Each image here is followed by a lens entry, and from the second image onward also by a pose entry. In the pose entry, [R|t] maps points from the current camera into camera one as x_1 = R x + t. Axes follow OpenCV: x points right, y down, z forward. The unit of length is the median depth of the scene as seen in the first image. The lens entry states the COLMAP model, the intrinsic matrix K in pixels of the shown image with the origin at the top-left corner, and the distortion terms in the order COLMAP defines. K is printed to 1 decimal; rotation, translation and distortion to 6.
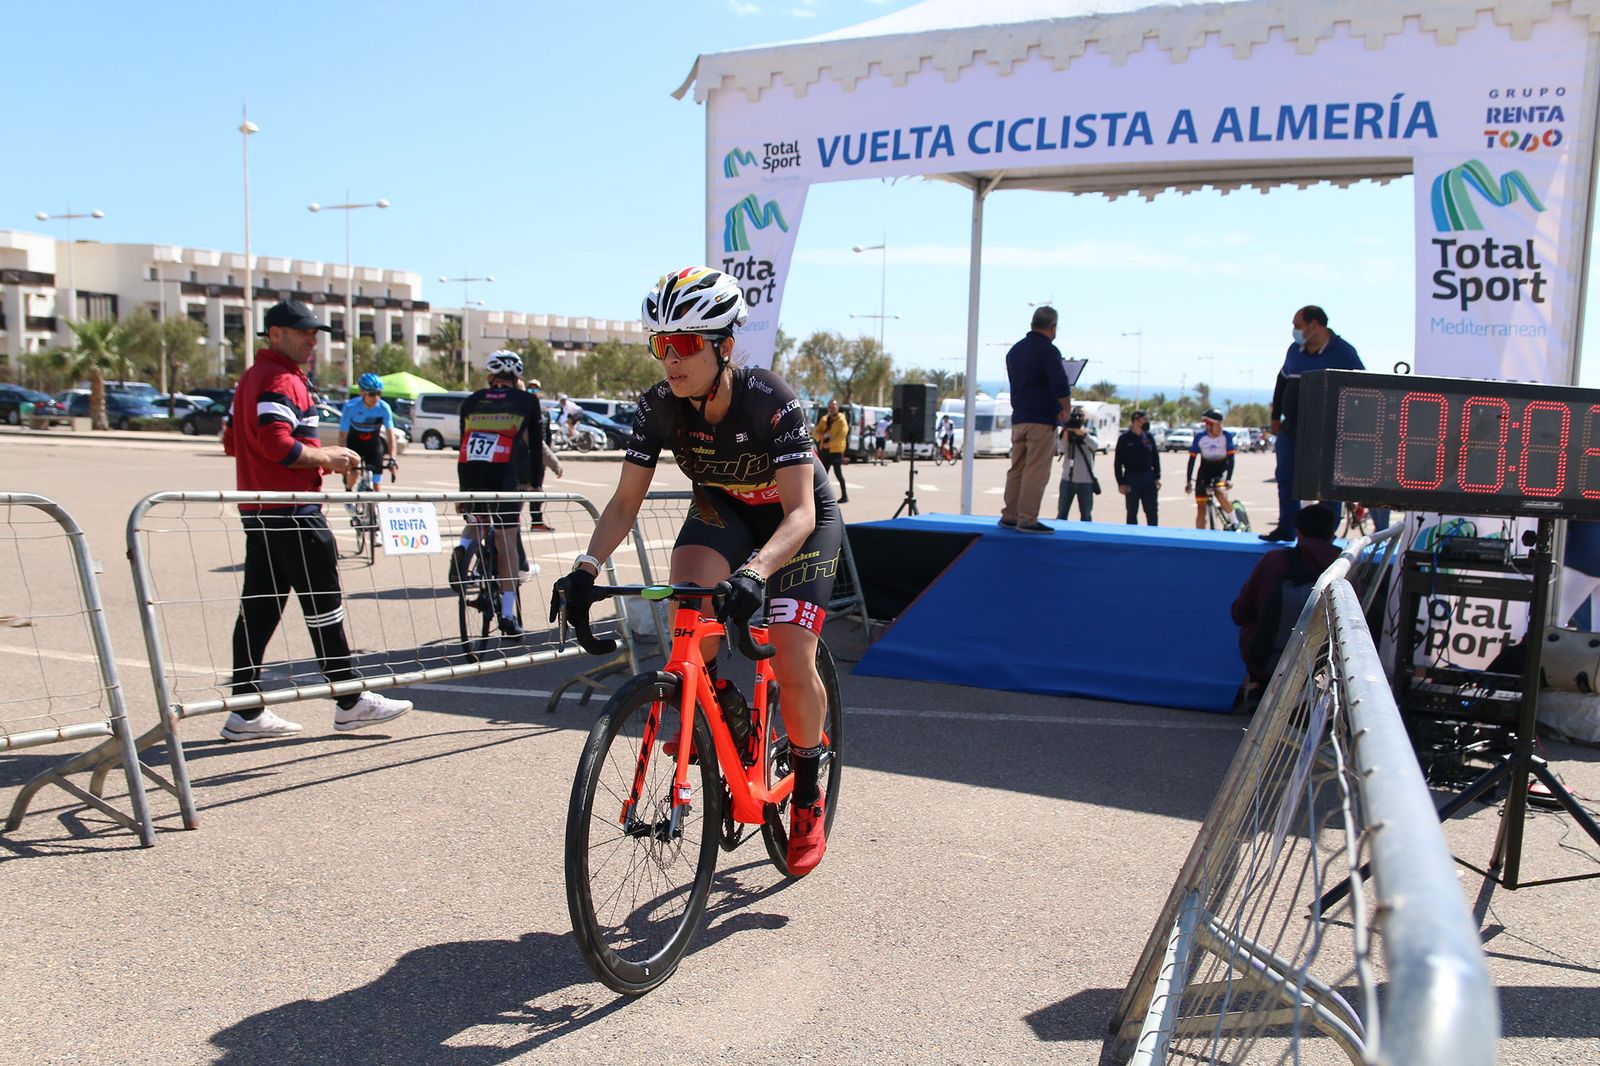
lens RADIAL K [[1480.4, 0, 793.2], [0, 1480.4, 550.9], [0, 0, 1]] dist [-0.082138, 0.146505]
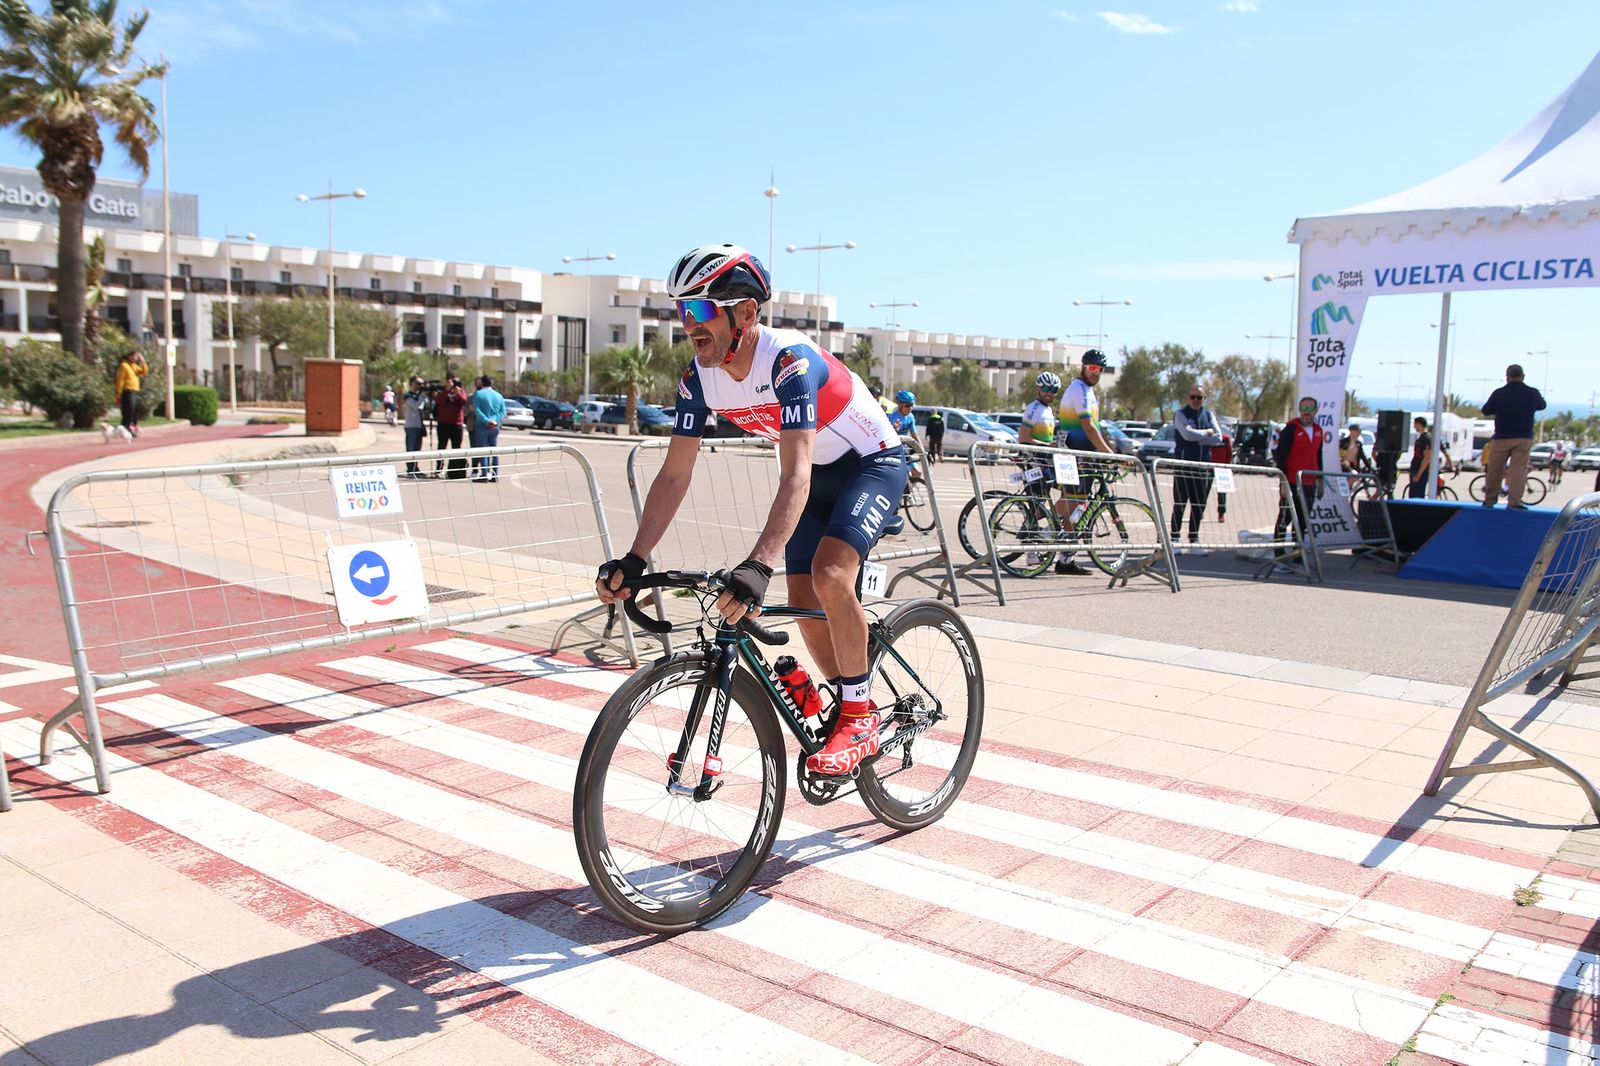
lens RADIAL K [[1389.6, 0, 797.6], [0, 1389.6, 555.8], [0, 0, 1]] dist [-0.098965, 0.135178]
pose [[0.964333, 0.034739, -0.262404, -0.200966], [-0.034527, 0.999389, 0.005420, 0.066978], [0.262432, 0.003834, 0.964943, -0.708761]]
